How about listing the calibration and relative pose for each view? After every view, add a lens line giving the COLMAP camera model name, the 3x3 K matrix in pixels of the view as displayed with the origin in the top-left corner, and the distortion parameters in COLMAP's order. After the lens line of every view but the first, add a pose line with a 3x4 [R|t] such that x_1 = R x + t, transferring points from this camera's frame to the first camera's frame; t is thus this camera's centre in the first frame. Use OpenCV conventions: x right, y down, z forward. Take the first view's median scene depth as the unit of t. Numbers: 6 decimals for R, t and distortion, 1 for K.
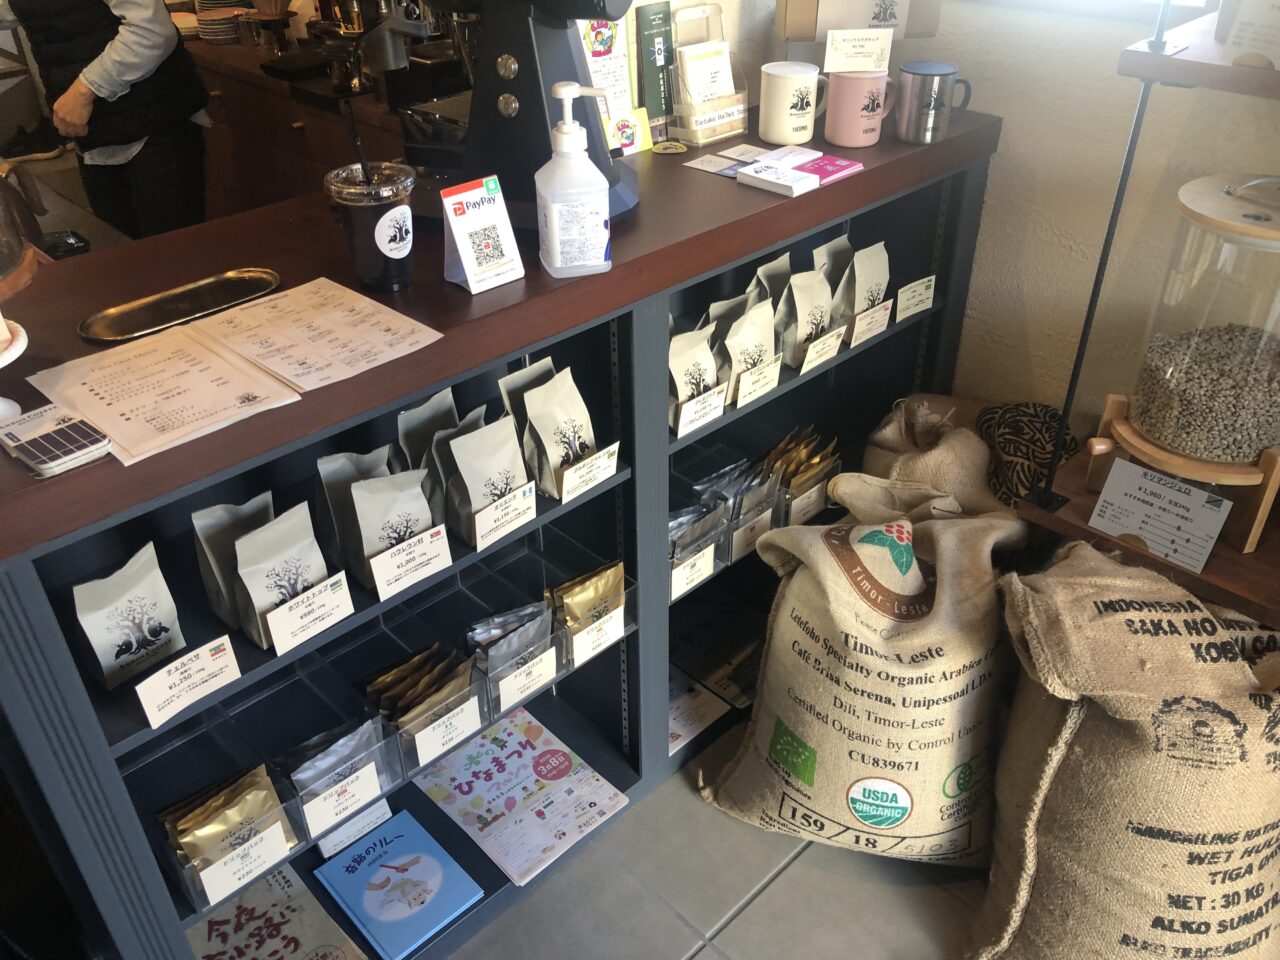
lens RADIAL K [[1061.4, 0, 641.1], [0, 1061.4, 485.6], [0, 0, 1]] dist [0.000097, 0.011913]
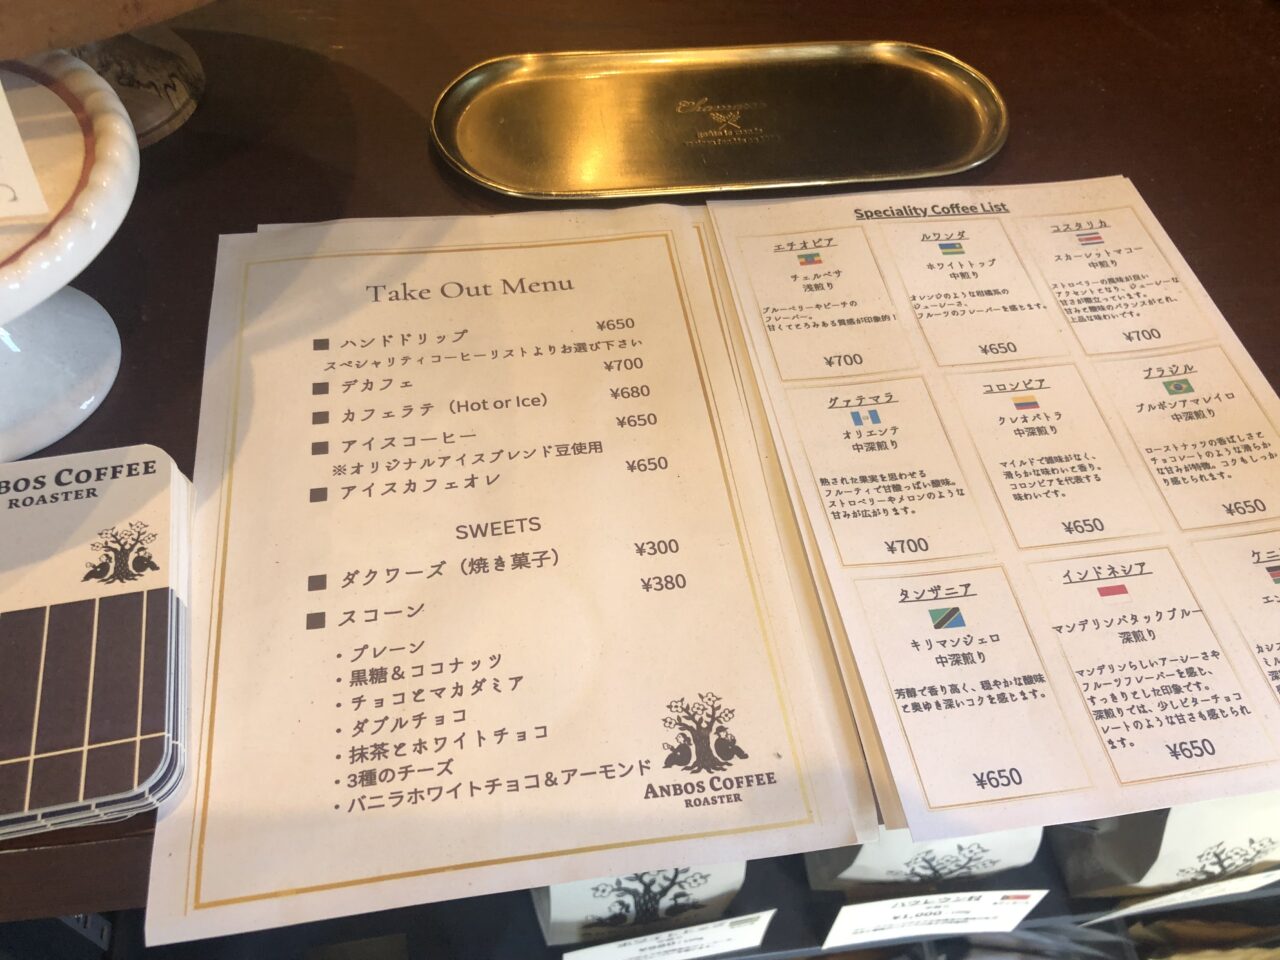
lens RADIAL K [[1061.4, 0, 633.4], [0, 1061.4, 480.8], [0, 0, 1]] dist [0.000097, 0.011913]
pose [[0.801424, 0.517720, -0.299476, -0.179429], [-0.387553, 0.830891, 0.399278, -0.124456], [0.455546, -0.203928, 0.866540, 0.410857]]
